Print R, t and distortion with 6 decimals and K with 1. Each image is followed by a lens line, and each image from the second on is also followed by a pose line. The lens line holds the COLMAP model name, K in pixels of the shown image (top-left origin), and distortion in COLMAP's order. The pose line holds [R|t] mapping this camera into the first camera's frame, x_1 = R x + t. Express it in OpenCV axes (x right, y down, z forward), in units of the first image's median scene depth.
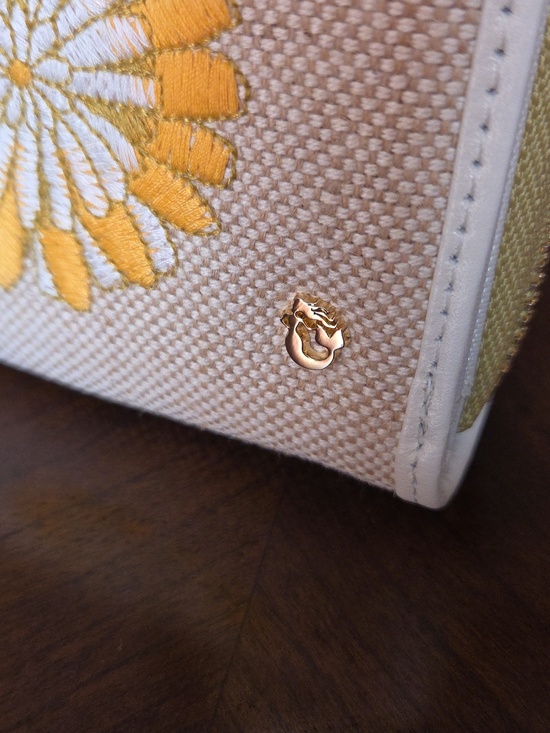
lens RADIAL K [[890.0, 0, 295.2], [0, 890.0, 376.6], [0, 0, 1]] dist [-0.048157, 0.000000]
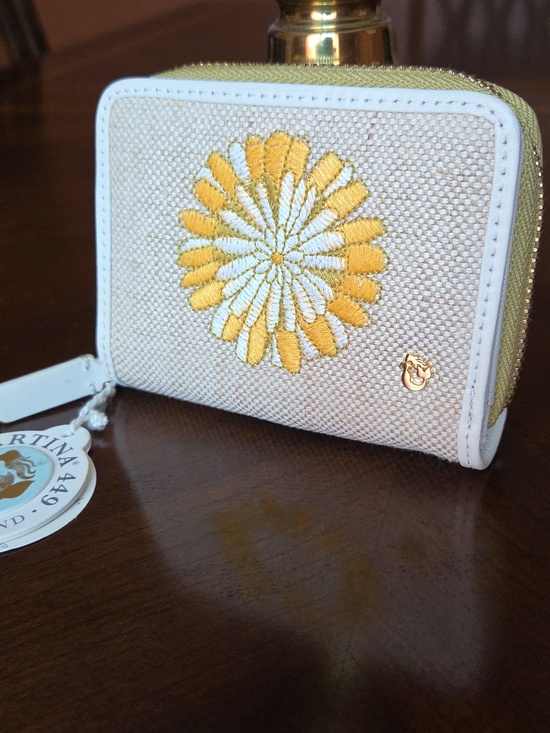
lens RADIAL K [[890.0, 0, 274.6], [0, 890.0, 367.1], [0, 0, 1]] dist [-0.048157, 0.000000]
pose [[0.999624, -0.015088, -0.022890, -0.271140], [0.008030, 0.959451, -0.281761, 0.542652], [0.026213, 0.281471, 0.959212, -1.056434]]
